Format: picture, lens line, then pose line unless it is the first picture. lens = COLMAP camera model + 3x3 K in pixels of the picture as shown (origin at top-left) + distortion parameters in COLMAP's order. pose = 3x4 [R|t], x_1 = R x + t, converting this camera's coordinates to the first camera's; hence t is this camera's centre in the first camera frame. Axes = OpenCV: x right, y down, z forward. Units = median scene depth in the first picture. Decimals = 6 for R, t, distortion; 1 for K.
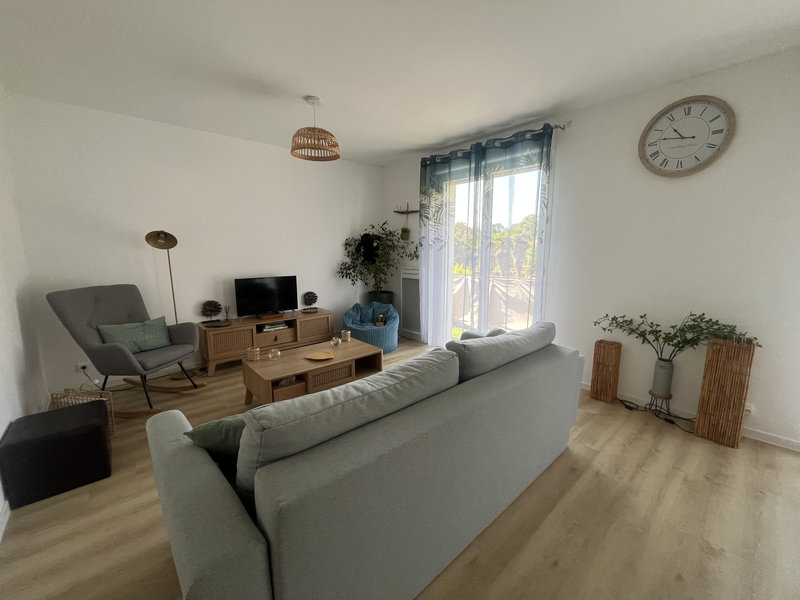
lens RADIAL K [[324.5, 0, 394.6], [0, 324.5, 299.7], [0, 0, 1]] dist [-0.002329, 0.000022]
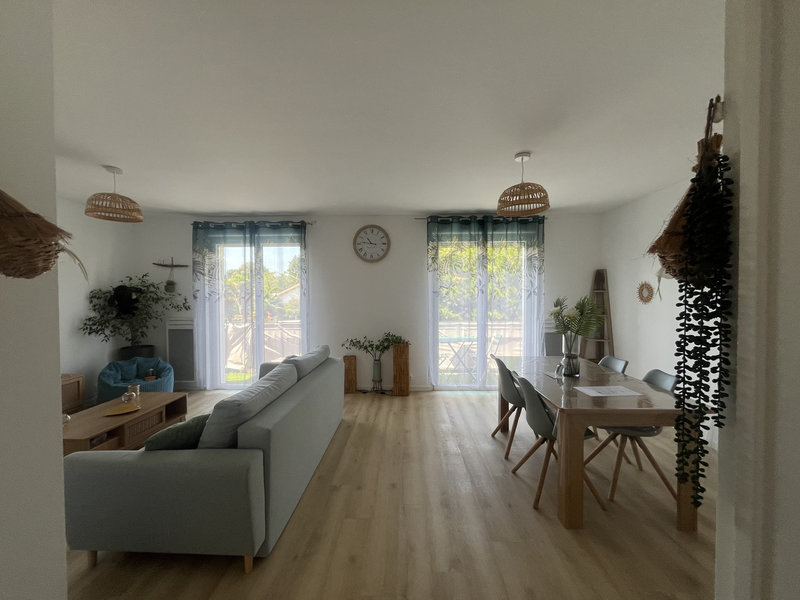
lens RADIAL K [[324.5, 0, 394.6], [0, 324.5, 299.7], [0, 0, 1]] dist [-0.002329, 0.000022]
pose [[0.688733, -0.016177, 0.724835, -0.363519], [0.118721, 0.988773, -0.090739, 0.025263], [-0.715229, 0.148548, 0.682921, -0.320808]]
